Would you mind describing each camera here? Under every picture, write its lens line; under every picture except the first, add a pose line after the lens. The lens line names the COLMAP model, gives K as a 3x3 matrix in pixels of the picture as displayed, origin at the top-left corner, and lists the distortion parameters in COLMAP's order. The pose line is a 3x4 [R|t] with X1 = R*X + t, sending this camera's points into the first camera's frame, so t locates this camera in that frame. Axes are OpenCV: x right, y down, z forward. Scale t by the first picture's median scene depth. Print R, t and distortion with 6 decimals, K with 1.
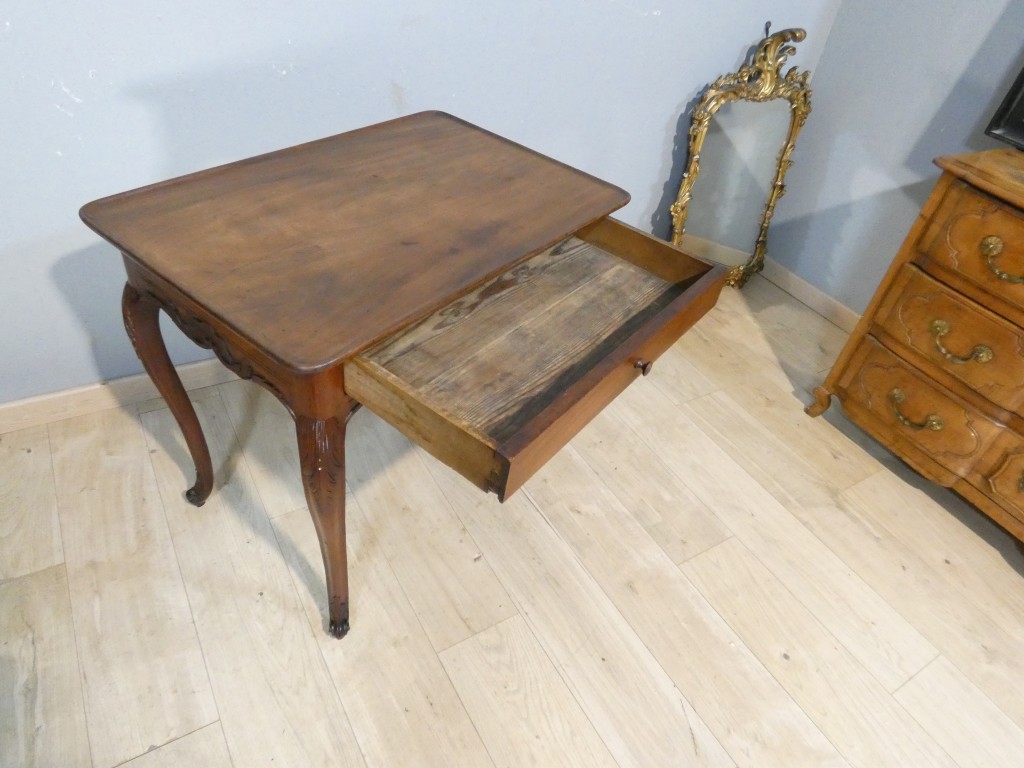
lens RADIAL K [[662.4, 0, 514.9], [0, 662.4, 383.3], [0, 0, 1]] dist [-0.010505, -0.003125]
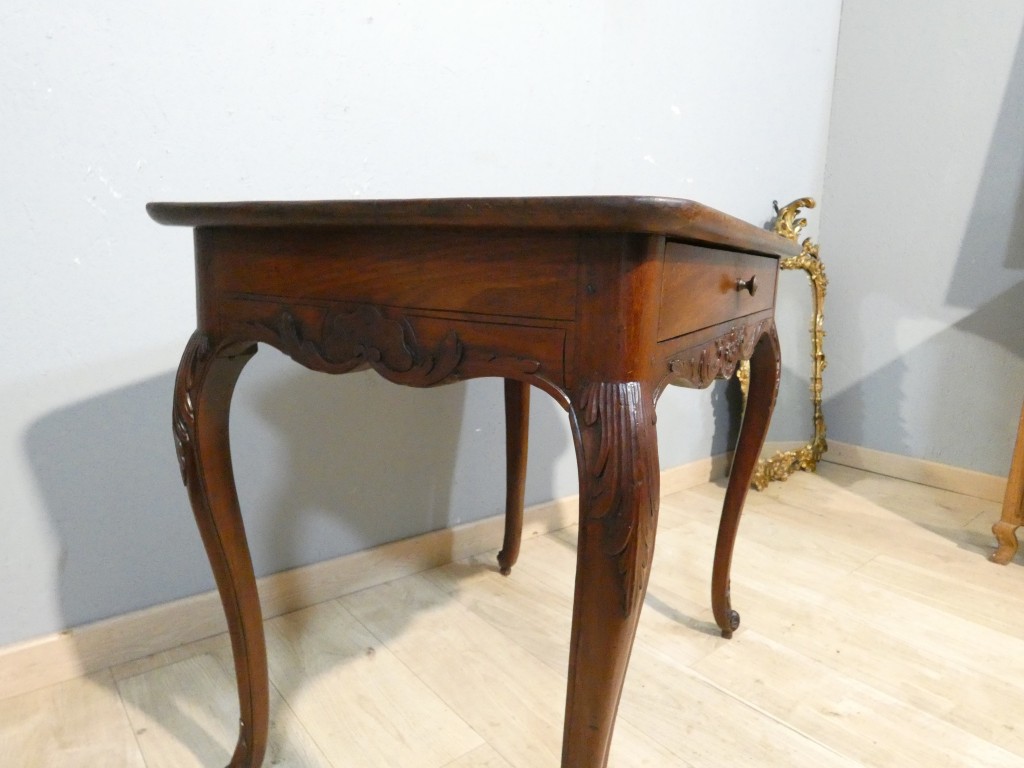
lens RADIAL K [[660.6, 0, 516.5], [0, 660.6, 380.2], [0, 0, 1]] dist [-0.010041, -0.002742]
pose [[0.982898, -0.117664, 0.141655, -0.269640], [0.171691, 0.863676, -0.473905, 0.169676], [-0.066582, 0.490121, 0.869108, 0.321061]]
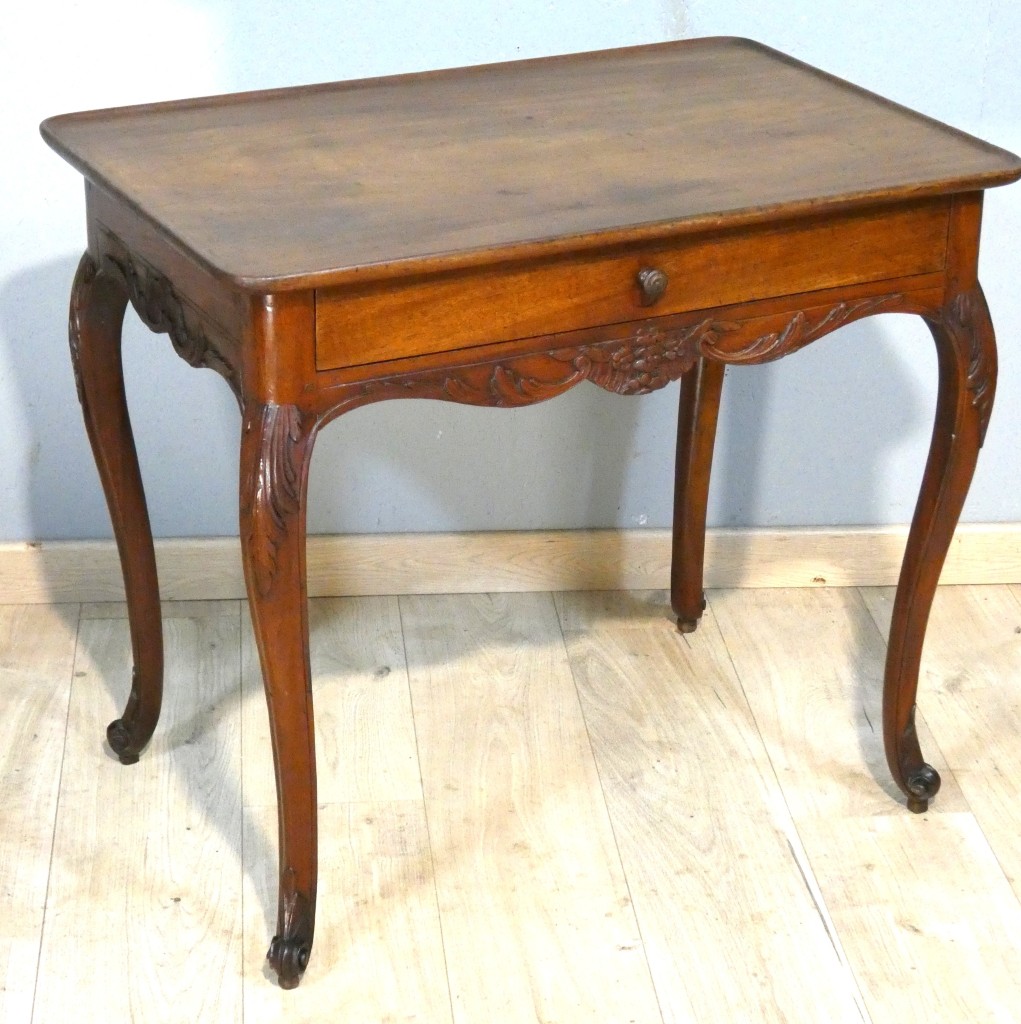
lens RADIAL K [[2595.6, 0, 495.4], [0, 2595.6, 474.2], [0, 0, 1]] dist [0.558527, -6.070146]
pose [[0.894232, 0.060020, -0.443561, 0.584041], [-0.200928, 0.939340, -0.277971, 0.447489], [0.399970, 0.337695, 0.852048, -0.585759]]
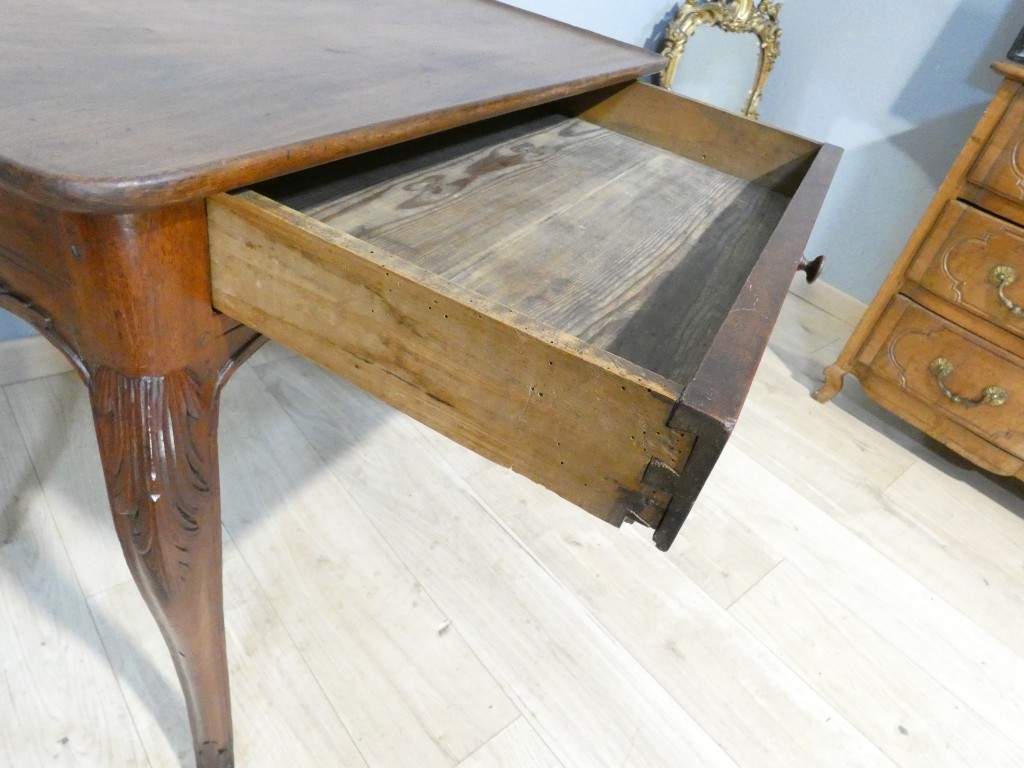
lens RADIAL K [[660.6, 0, 516.5], [0, 660.6, 380.2], [0, 0, 1]] dist [-0.010041, -0.002742]
pose [[0.983757, -0.036399, 0.175775, -0.085808], [0.044016, 0.998244, -0.039631, 0.049428], [-0.174024, 0.046725, 0.983632, 0.332980]]
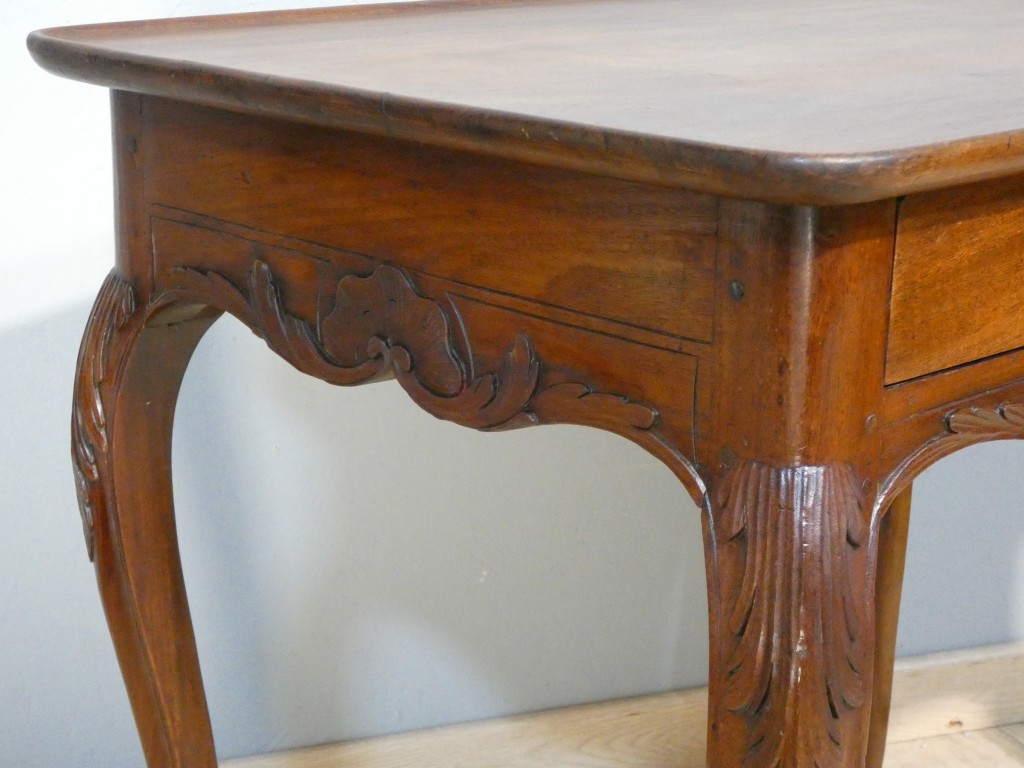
lens RADIAL K [[2013.1, 0, 512.0], [0, 2013.1, 384.0], [0, 0, 1]] dist [0.117594, -0.264114]
pose [[0.982557, -0.068769, -0.172782, -0.156799], [-0.011807, 0.904167, -0.427016, 0.230978], [0.185589, 0.421607, 0.887583, 0.116287]]
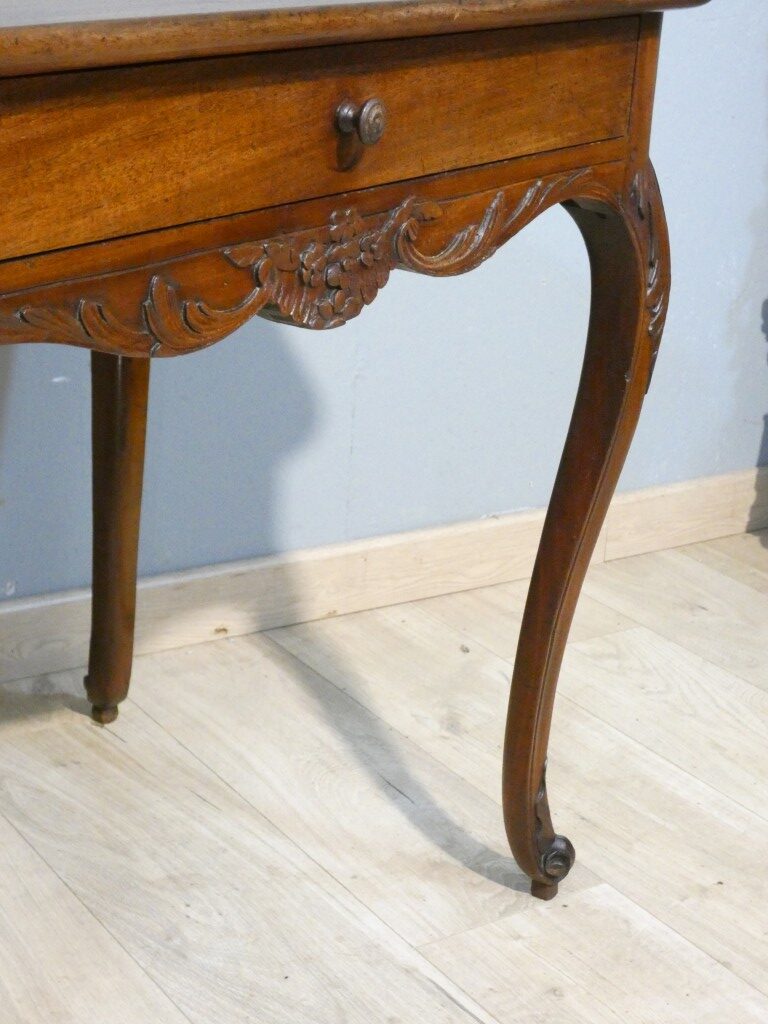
lens RADIAL K [[1885.8, 0, 384.0], [0, 1885.8, 512.0], [0, 0, 1]] dist [0.123656, -0.432360]
pose [[0.996428, -0.080252, 0.026276, -0.037031], [0.084415, 0.938519, -0.334747, 0.240324], [0.002204, 0.335769, 0.941942, 0.149603]]
